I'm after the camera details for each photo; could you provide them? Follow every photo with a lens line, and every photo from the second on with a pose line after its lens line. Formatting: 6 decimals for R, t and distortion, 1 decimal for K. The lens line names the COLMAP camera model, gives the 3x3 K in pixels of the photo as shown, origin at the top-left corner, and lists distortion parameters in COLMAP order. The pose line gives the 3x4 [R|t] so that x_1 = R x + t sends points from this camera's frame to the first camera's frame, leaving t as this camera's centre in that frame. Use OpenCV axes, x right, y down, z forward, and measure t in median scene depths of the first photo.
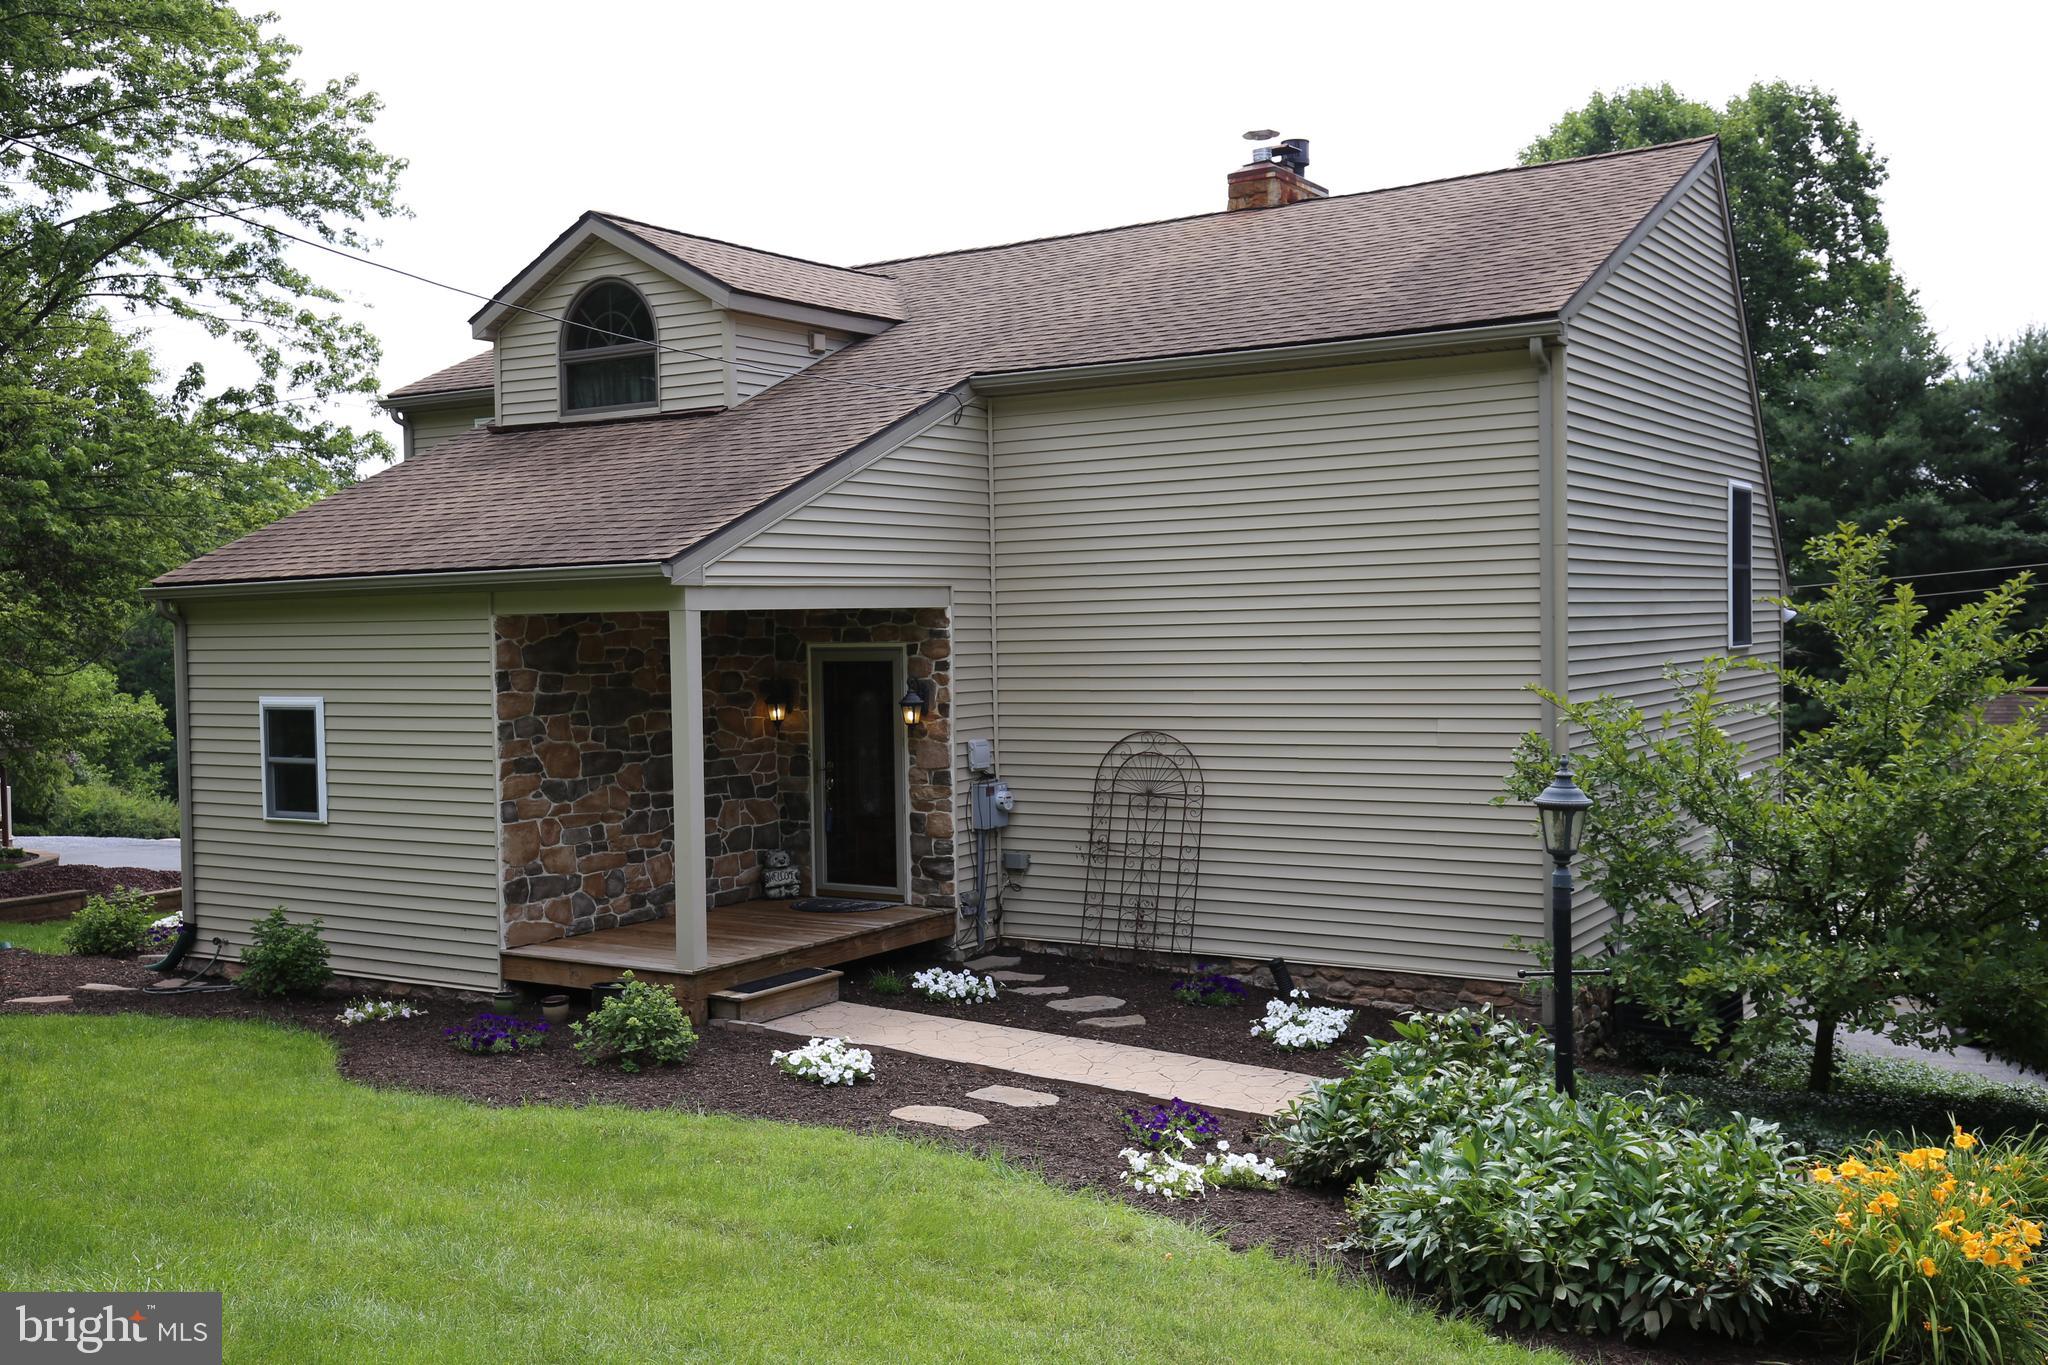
lens RADIAL K [[1967.4, 0, 1024.4], [0, 1967.4, 682.9], [0, 0, 1]] dist [0.025630, 0.000000]
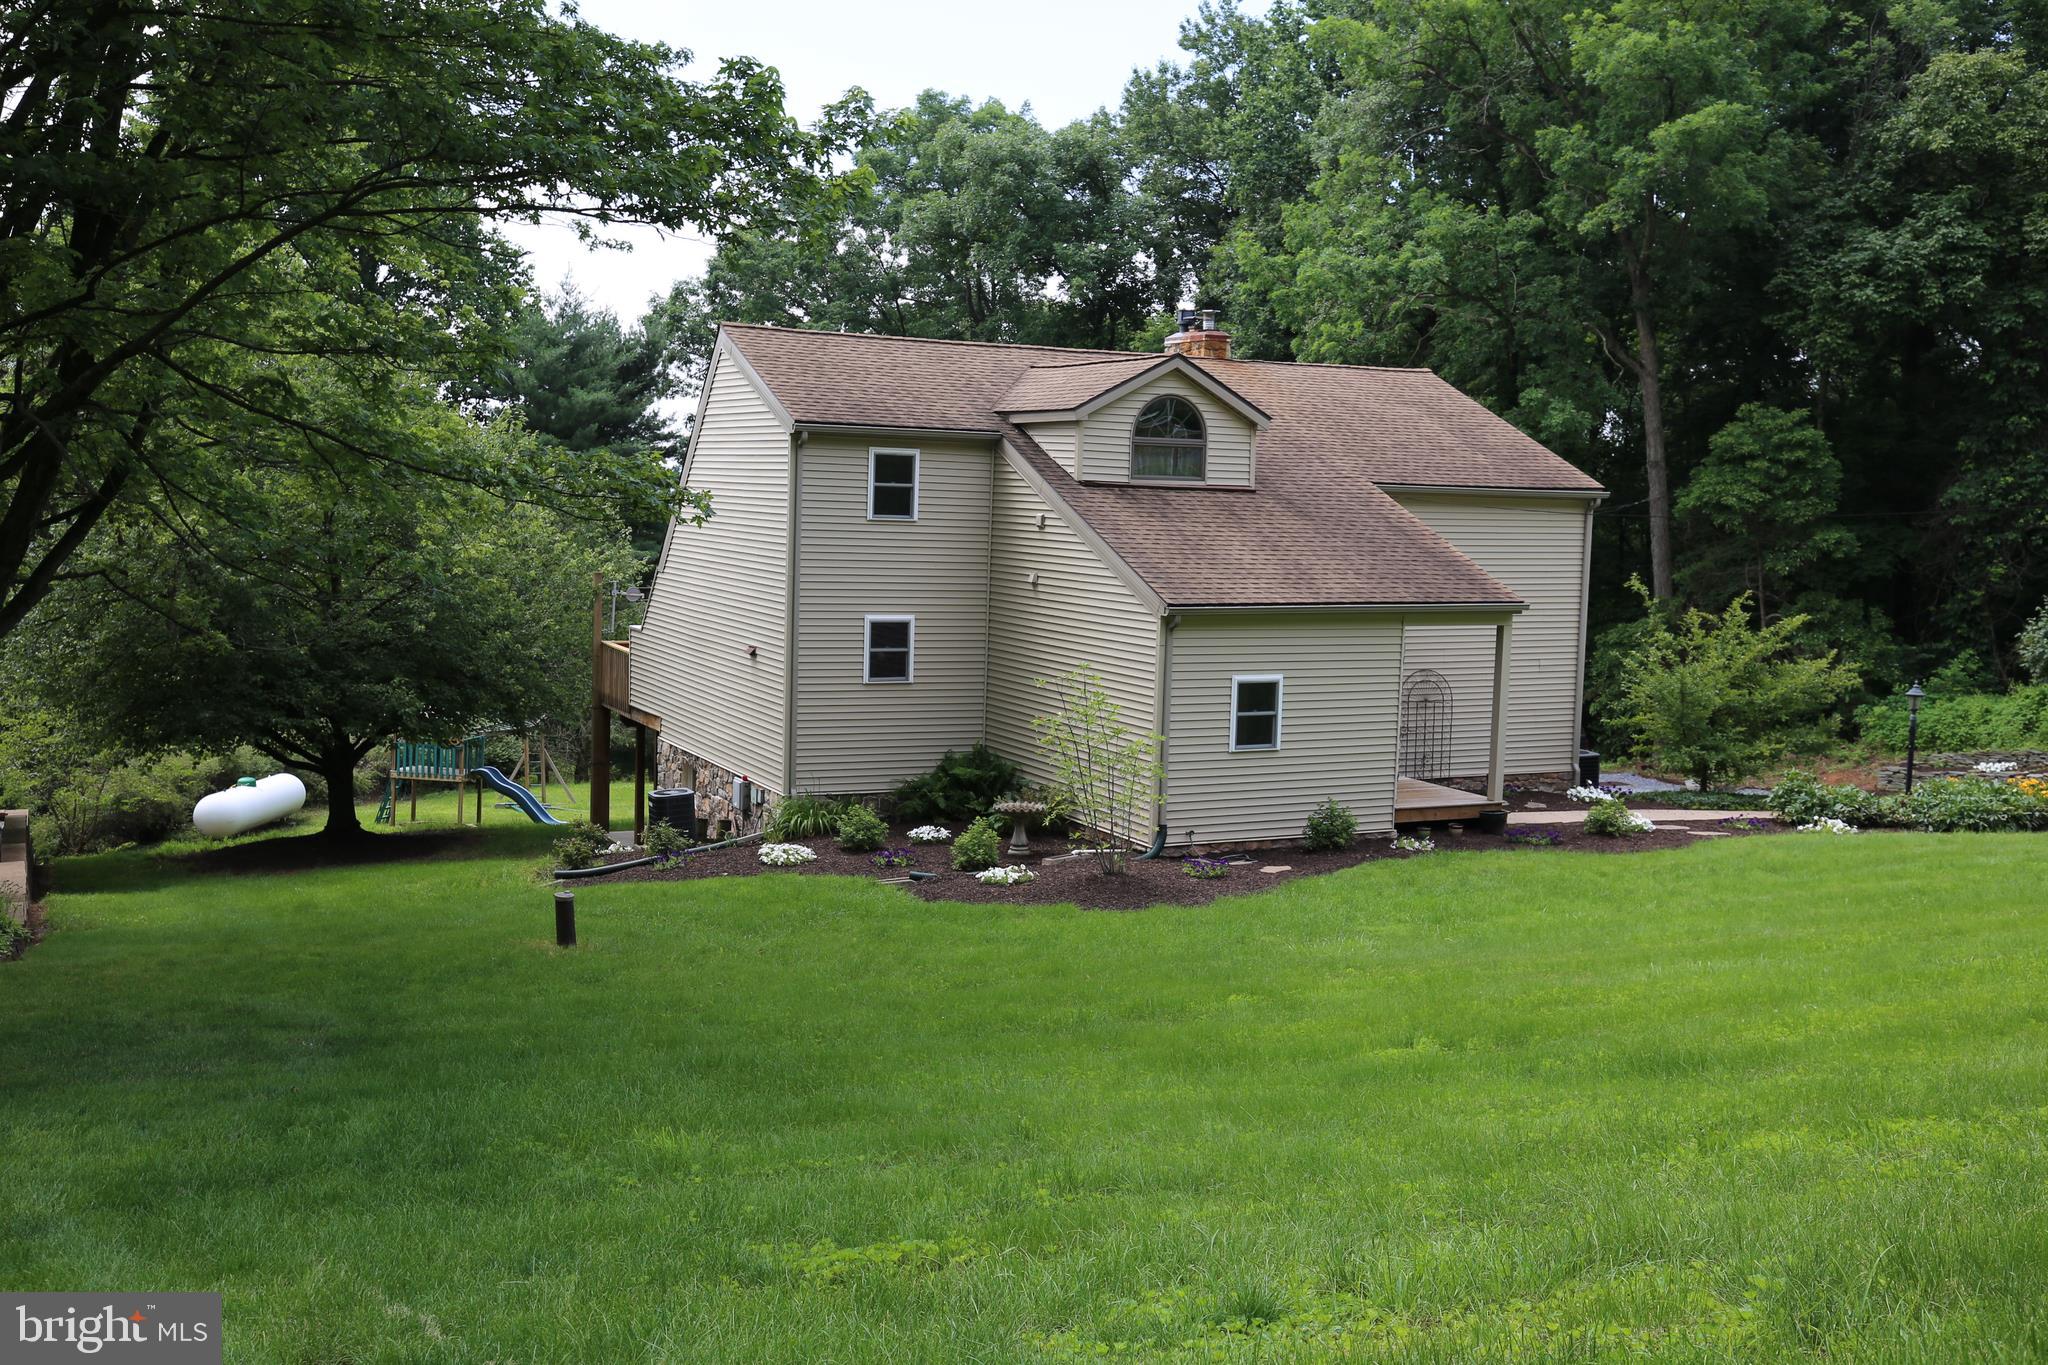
lens RADIAL K [[1967.4, 0, 1025.1], [0, 1967.4, 681.2], [0, 0, 1]] dist [0.025630, 0.000000]
pose [[0.517214, -0.054475, 0.854121, -1.817858], [-0.007832, 0.997629, 0.068371, -0.095382], [-0.855820, -0.042052, 0.515561, 0.321890]]
